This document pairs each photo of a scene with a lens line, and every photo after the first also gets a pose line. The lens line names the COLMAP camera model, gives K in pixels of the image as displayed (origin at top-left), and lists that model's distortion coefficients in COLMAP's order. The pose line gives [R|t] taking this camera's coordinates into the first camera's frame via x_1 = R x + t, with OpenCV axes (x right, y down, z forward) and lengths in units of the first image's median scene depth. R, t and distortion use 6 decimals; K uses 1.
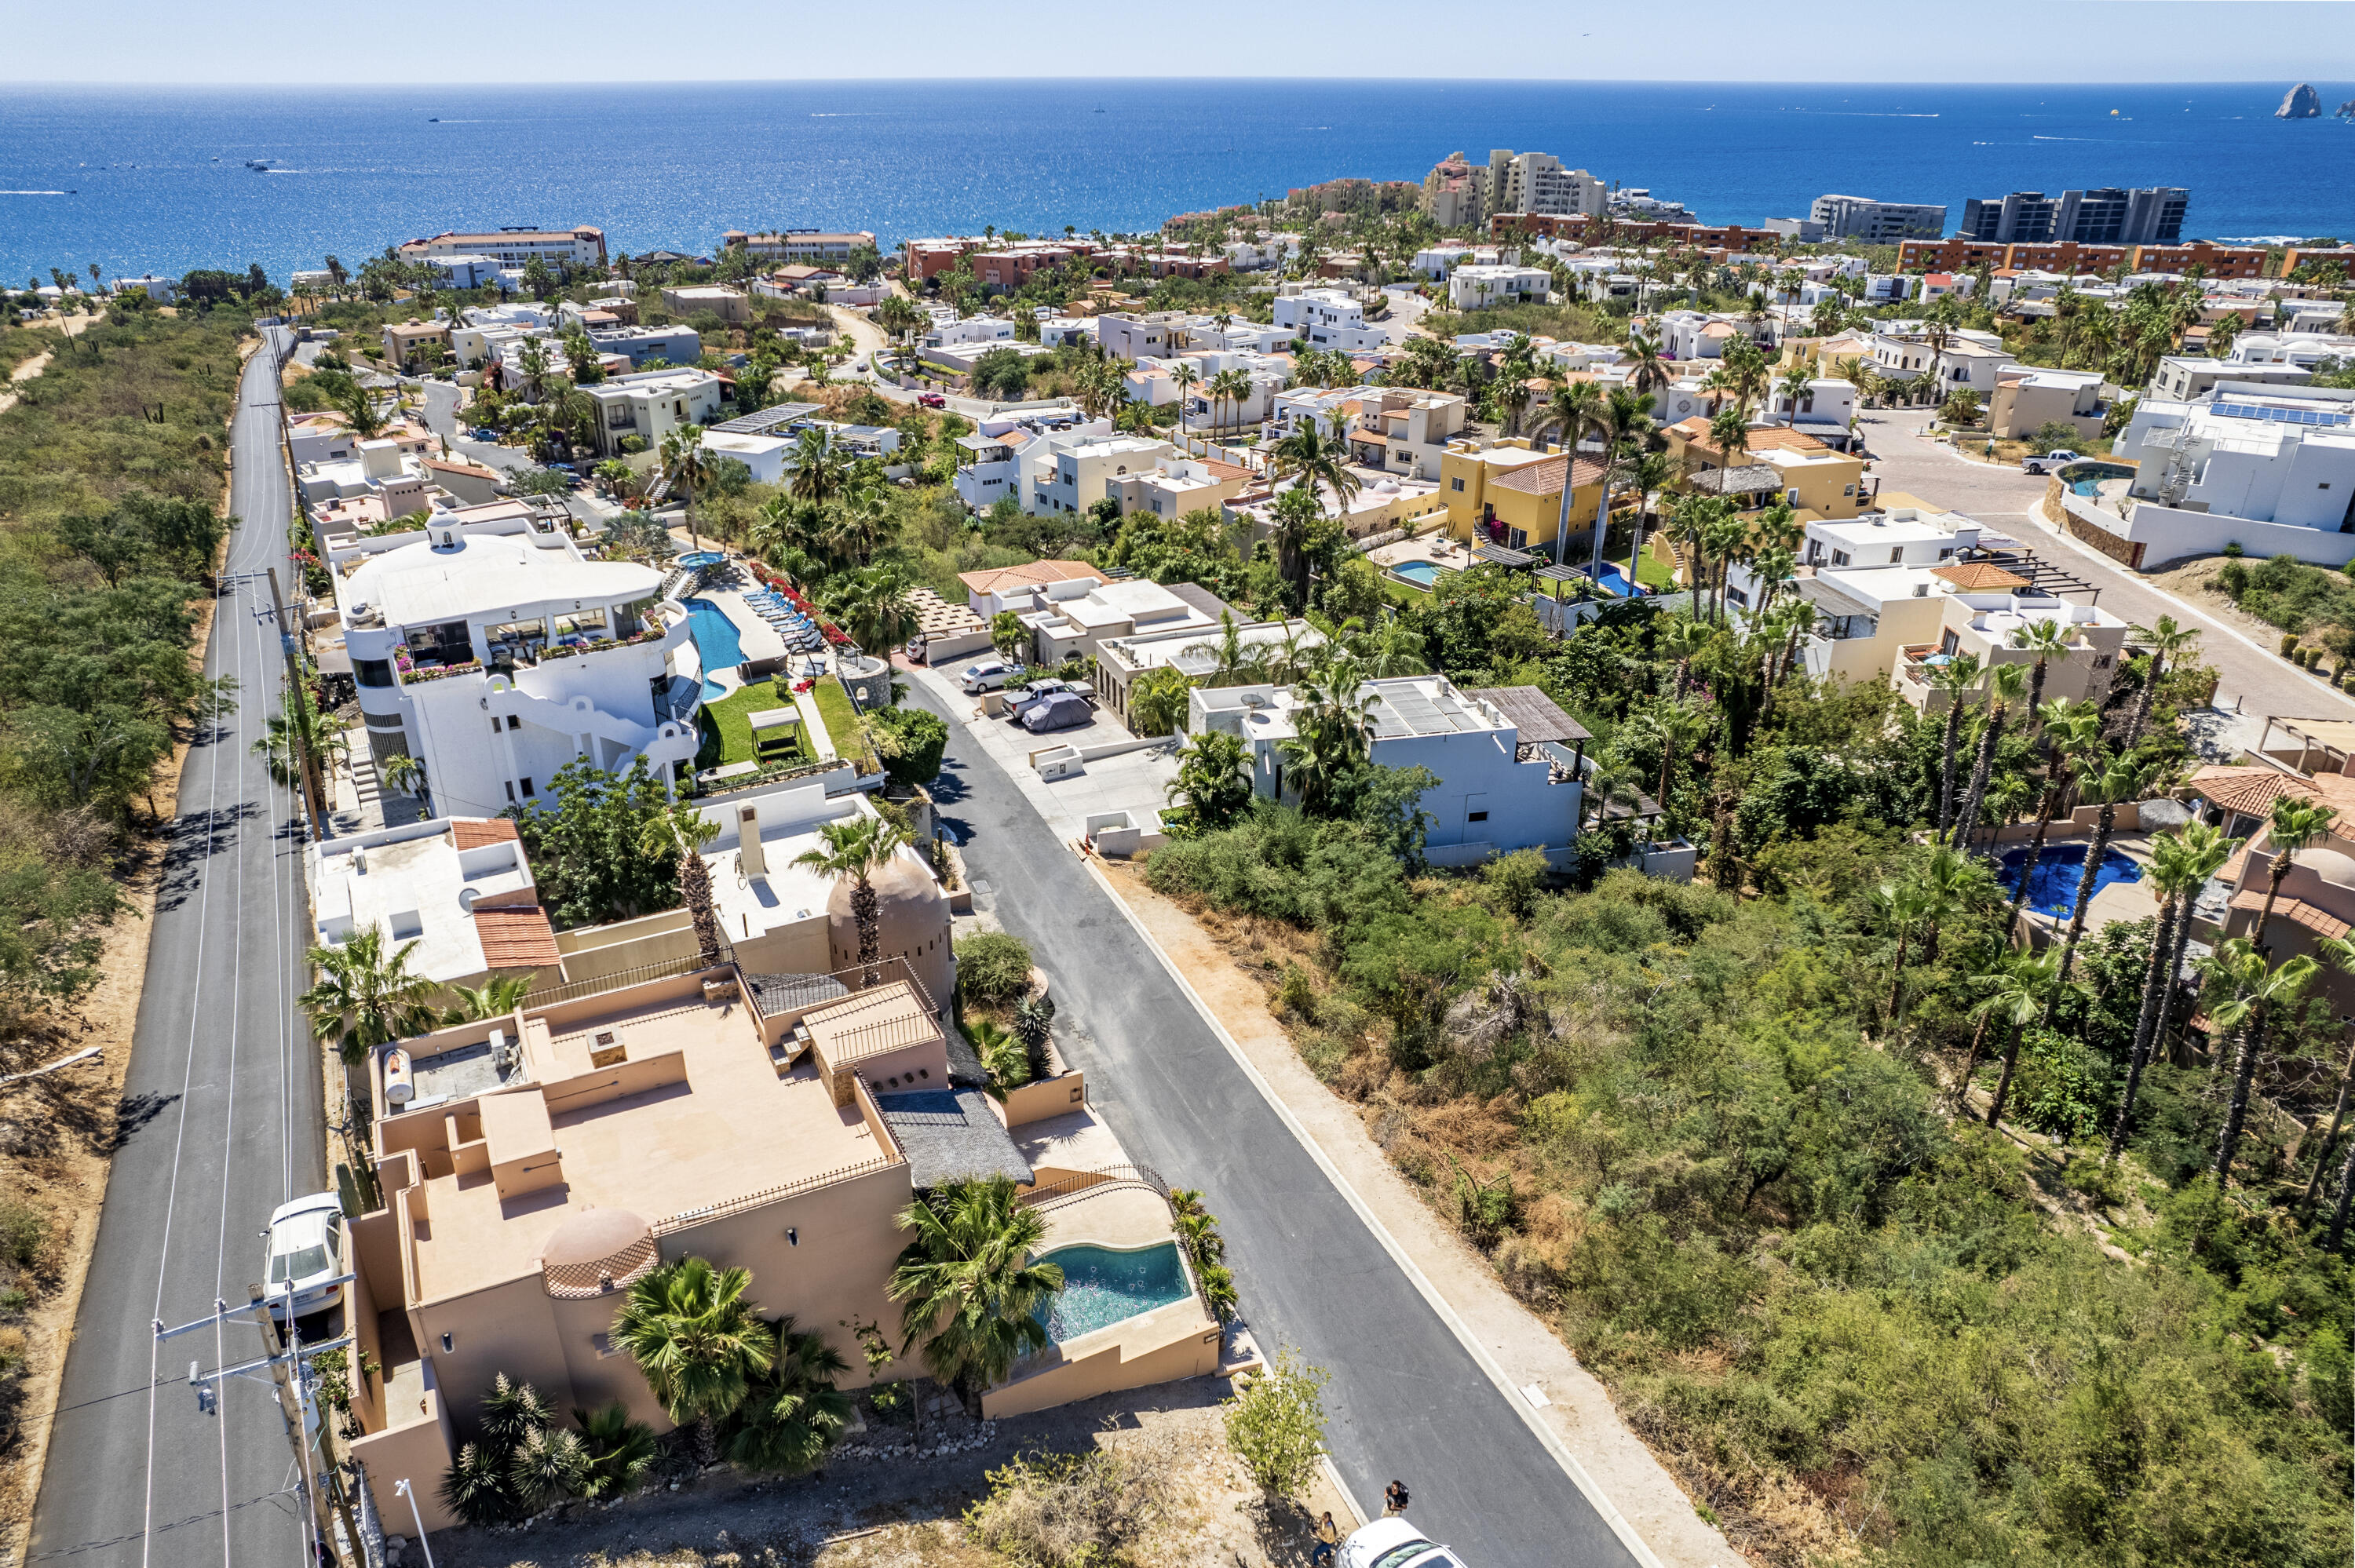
lens RADIAL K [[1561.9, 0, 1152.0], [0, 1561.9, 816.7], [0, 0, 1]] dist [-0.074327, 0.065369]
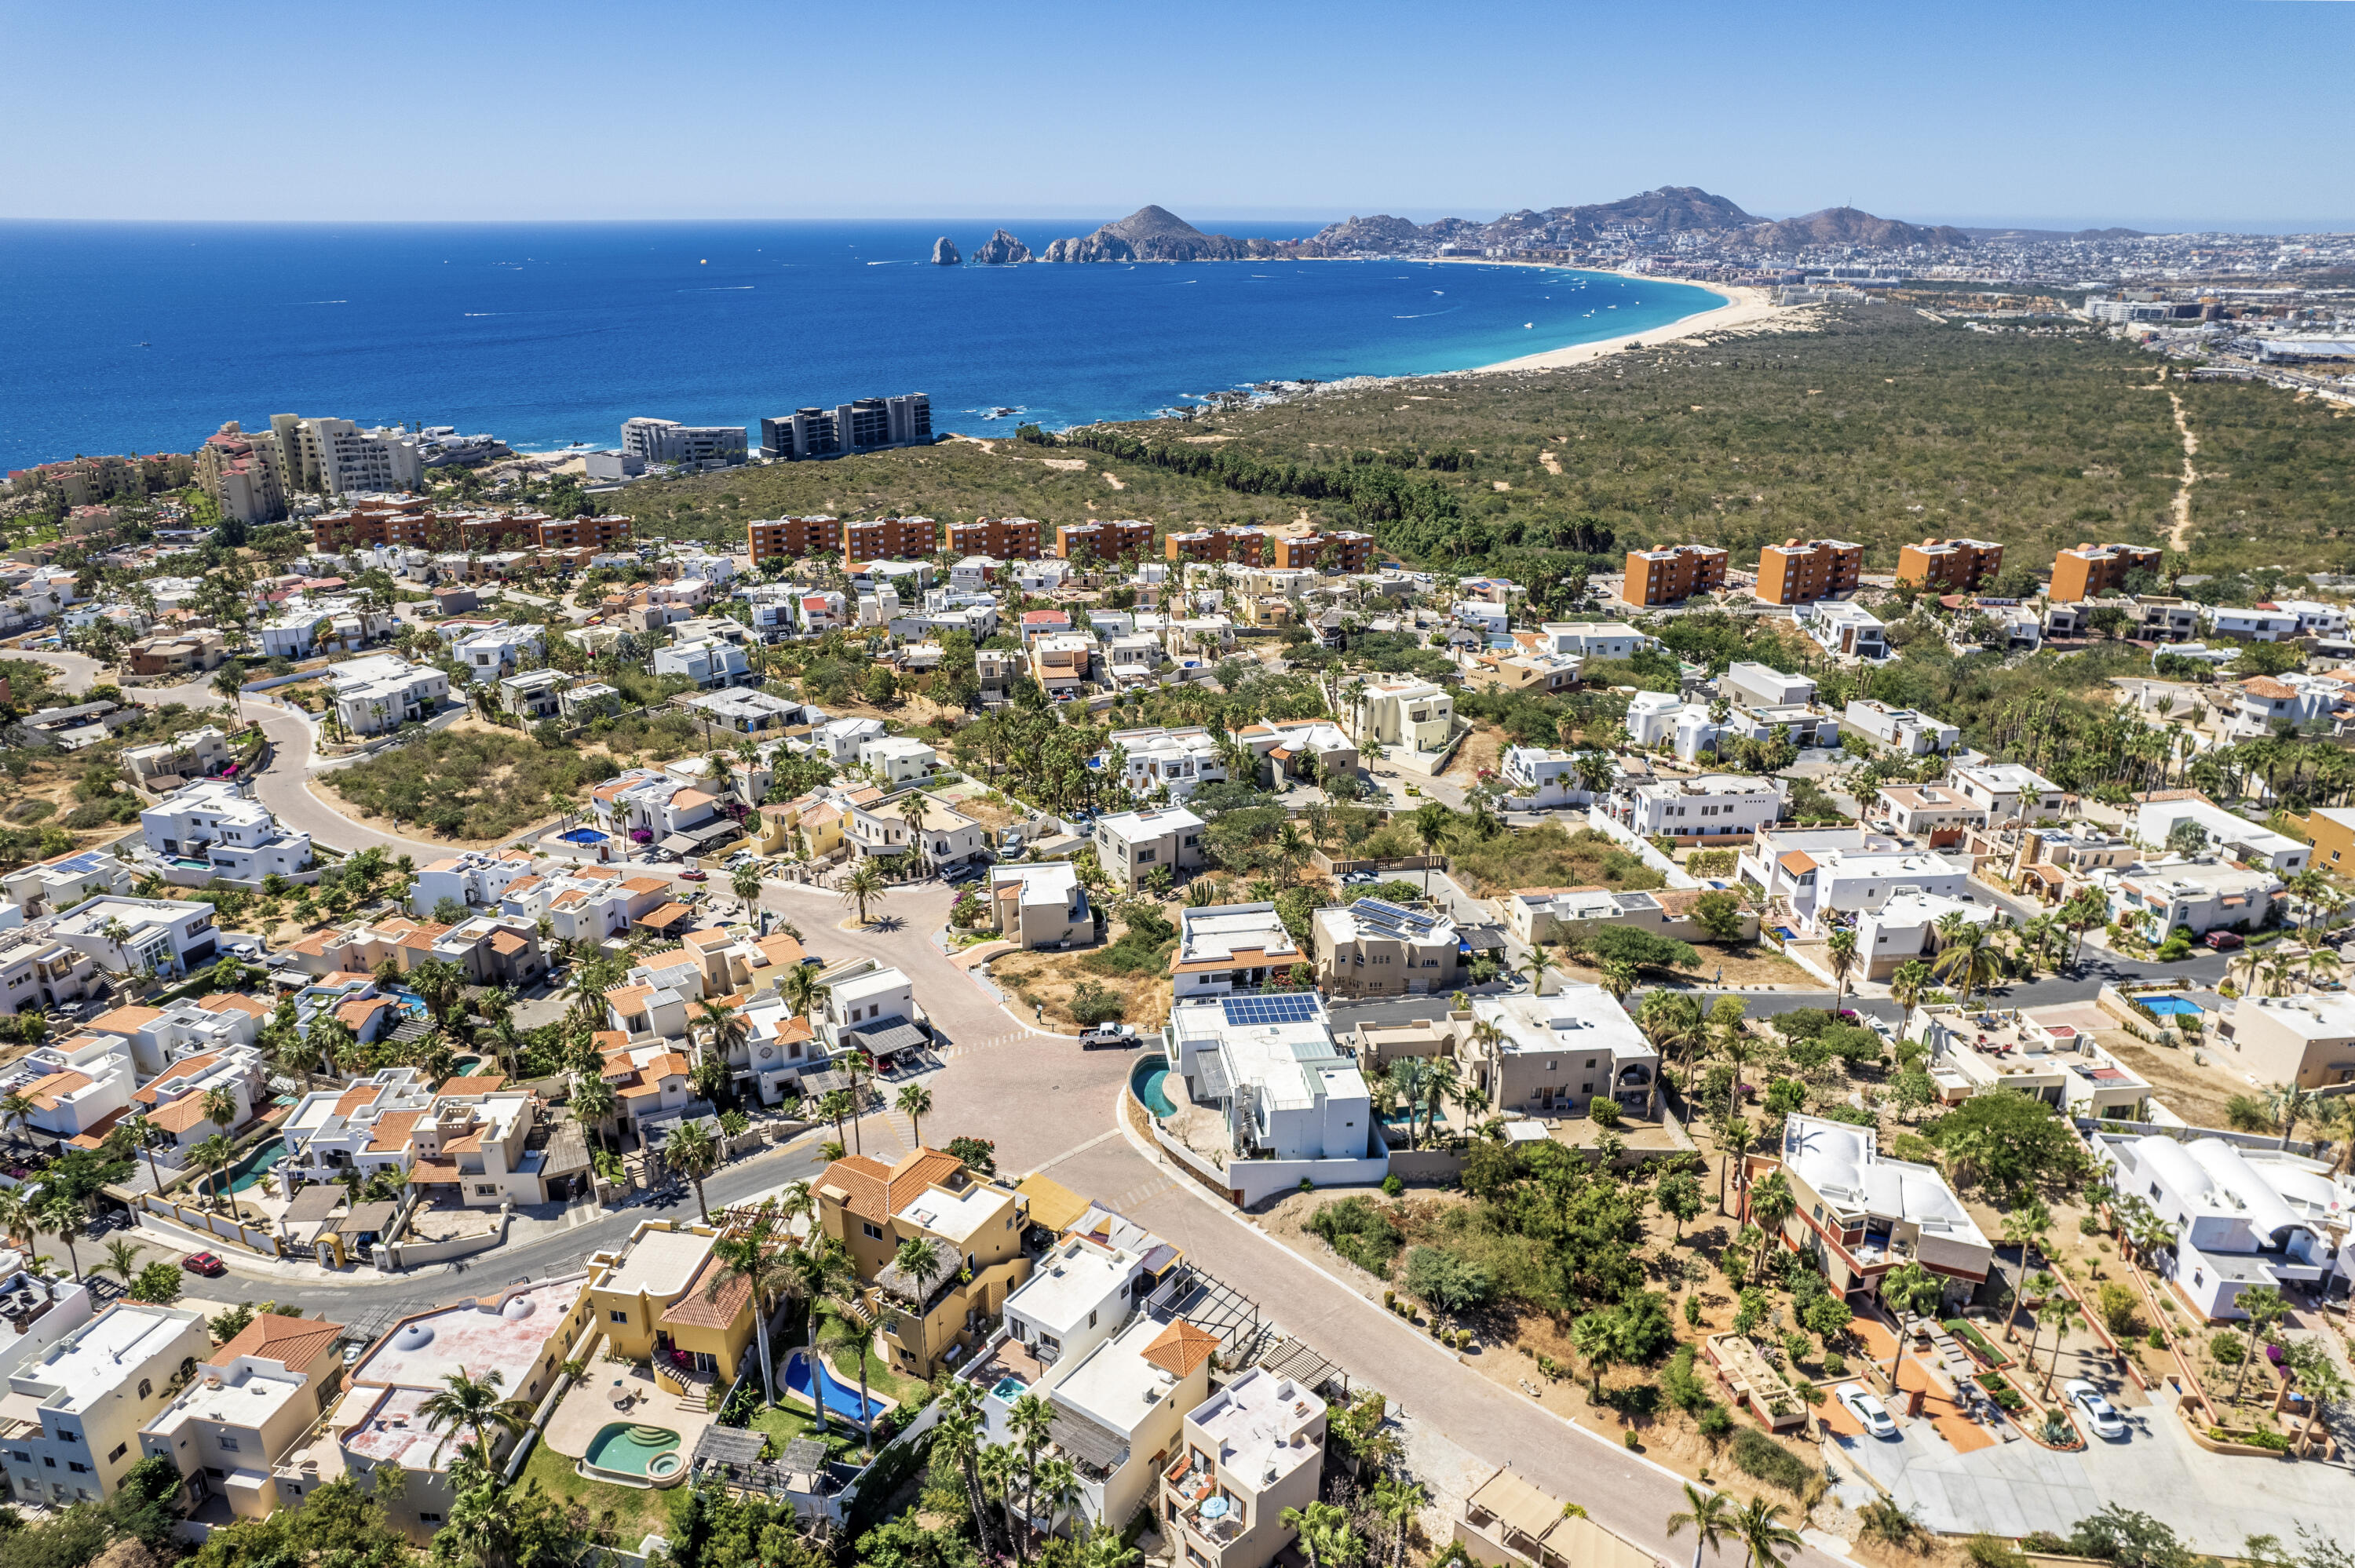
lens RADIAL K [[1561.9, 0, 1160.9], [0, 1561.9, 784.7], [0, 0, 1]] dist [-0.074327, 0.065369]
pose [[0.739619, -0.235931, 0.630318, -0.075322], [0.286542, 0.957809, 0.022283, -0.525570], [-0.608981, 0.164131, 0.776018, 0.064967]]
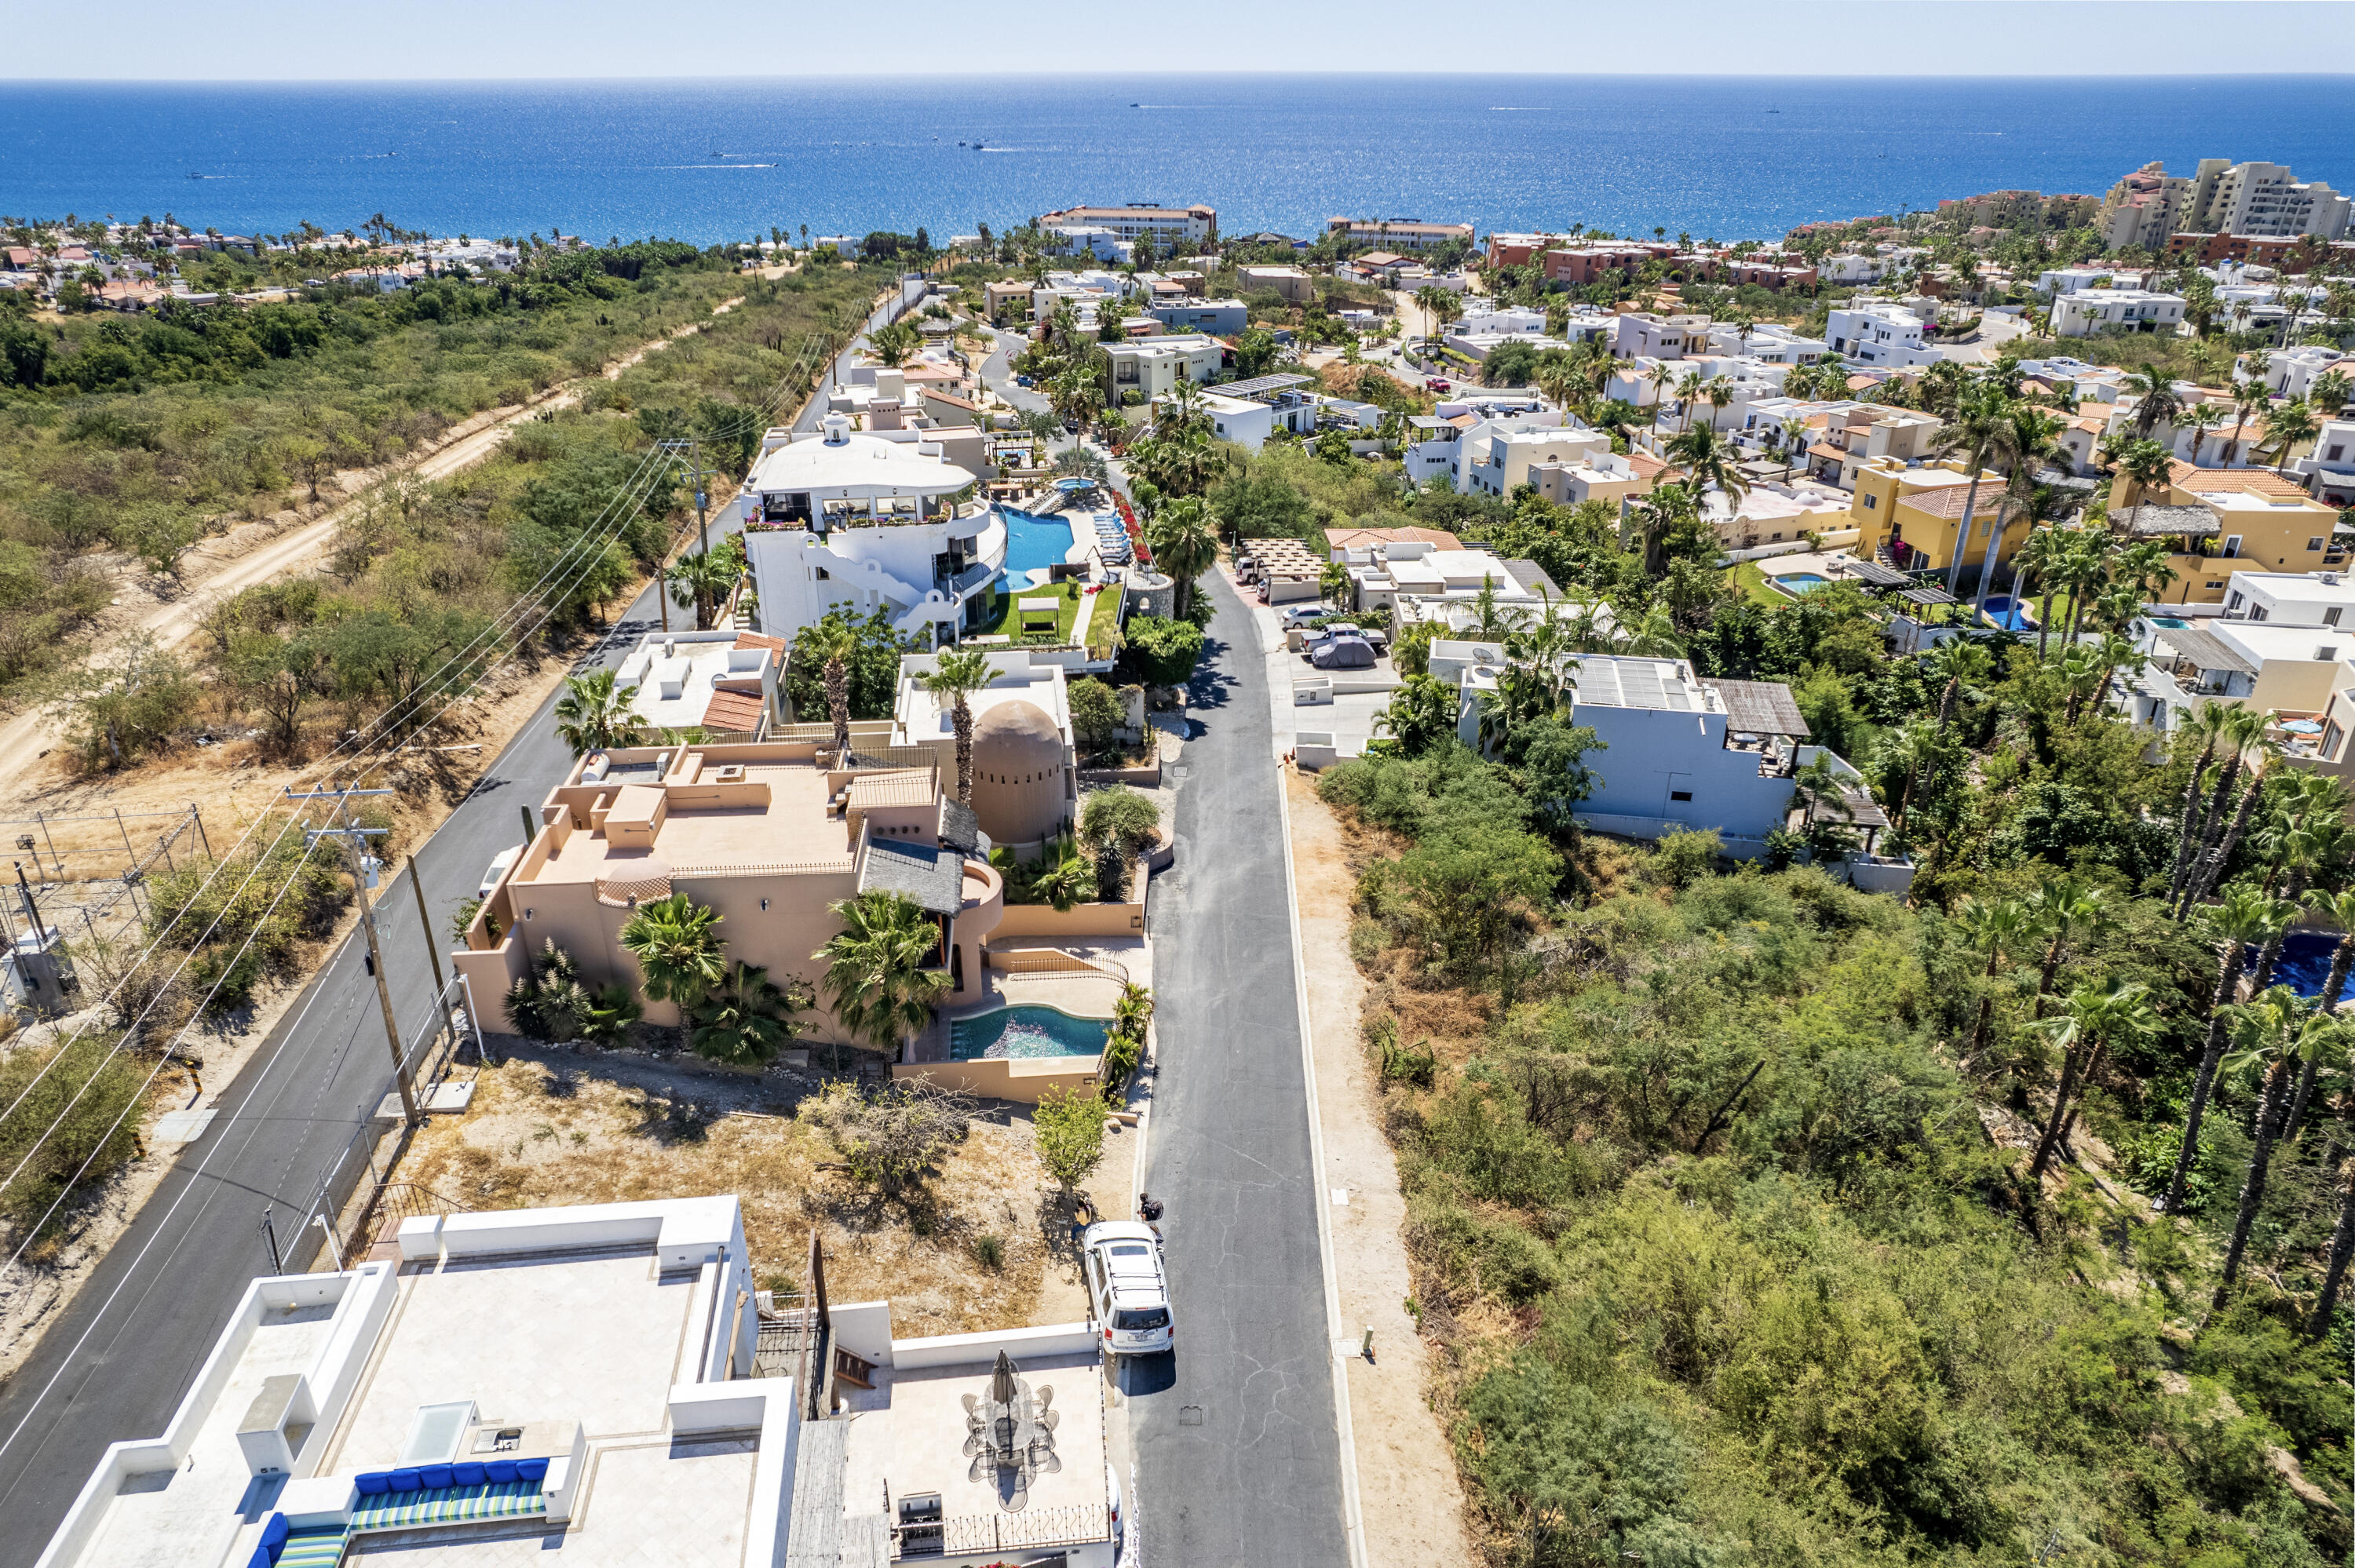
lens RADIAL K [[1561.9, 0, 1142.2], [0, 1561.9, 818.4], [0, 0, 1]] dist [-0.074327, 0.065369]
pose [[0.922583, 0.168425, -0.347092, 0.172275], [-0.166828, 0.985375, 0.034715, 0.027630], [0.347862, 0.025878, 0.937188, -0.061160]]
